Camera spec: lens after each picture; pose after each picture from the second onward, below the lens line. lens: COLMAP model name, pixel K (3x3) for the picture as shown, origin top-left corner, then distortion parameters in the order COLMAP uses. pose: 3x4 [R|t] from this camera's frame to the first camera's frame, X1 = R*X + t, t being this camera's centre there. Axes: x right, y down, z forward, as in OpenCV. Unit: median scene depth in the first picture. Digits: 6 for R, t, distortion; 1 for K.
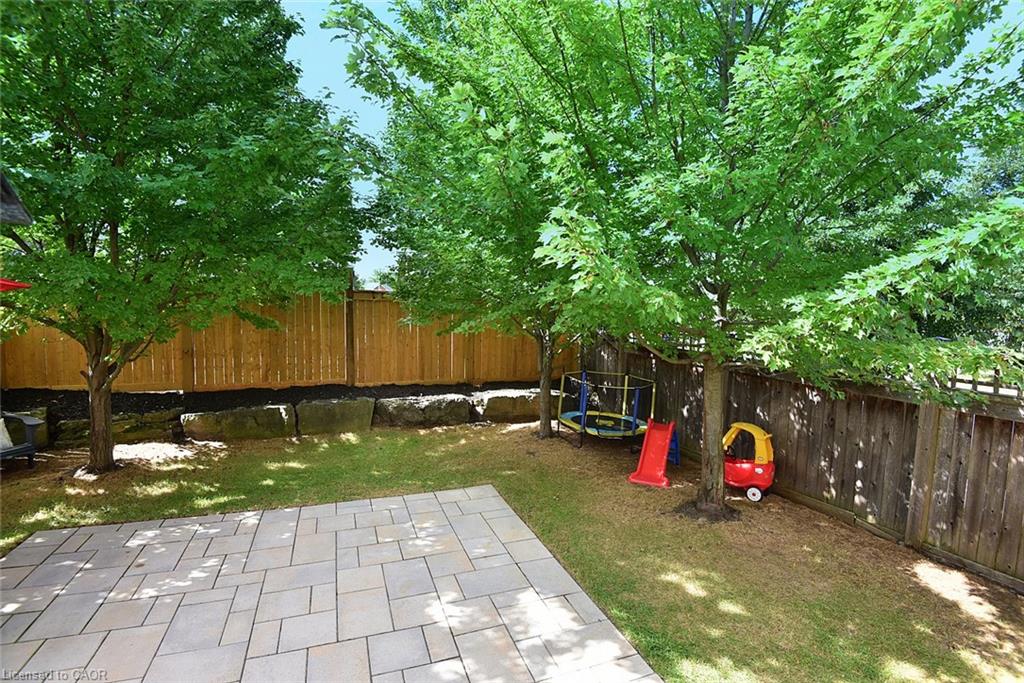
lens RADIAL K [[481.0, 0, 512.0], [0, 481.0, 341.5], [0, 0, 1]] dist [0.002015, -0.027297]
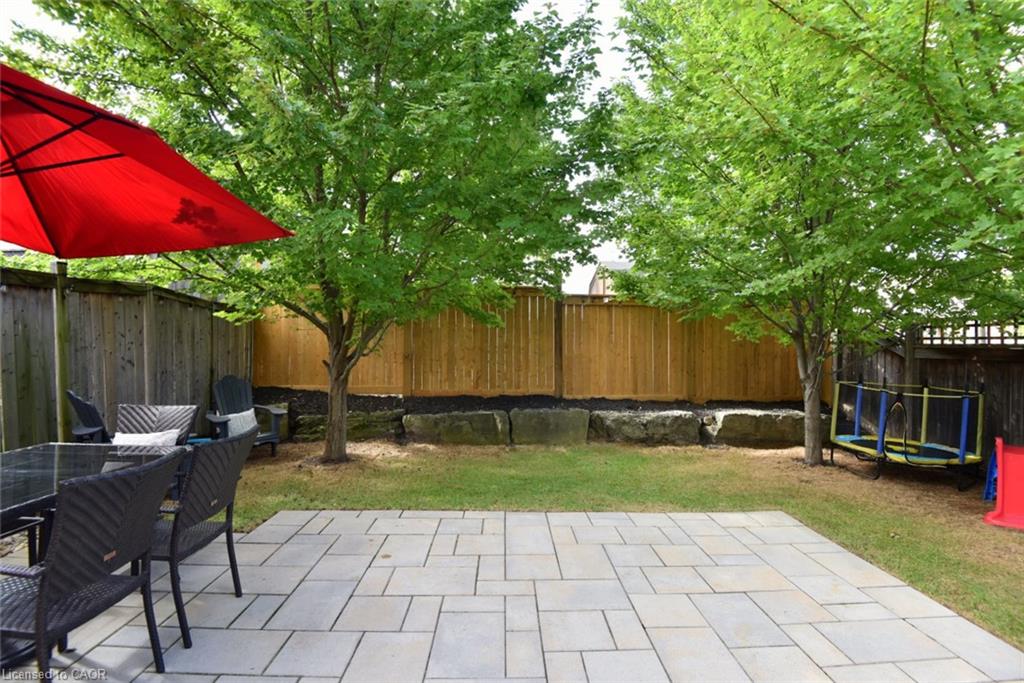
lens RADIAL K [[481.0, 0, 512.0], [0, 481.0, 341.5], [0, 0, 1]] dist [0.002015, -0.027297]
pose [[0.946768, -0.016428, -0.321497, -0.161545], [-0.013540, 0.995781, -0.090755, 0.091962], [0.321631, 0.090277, 0.942552, 0.125661]]
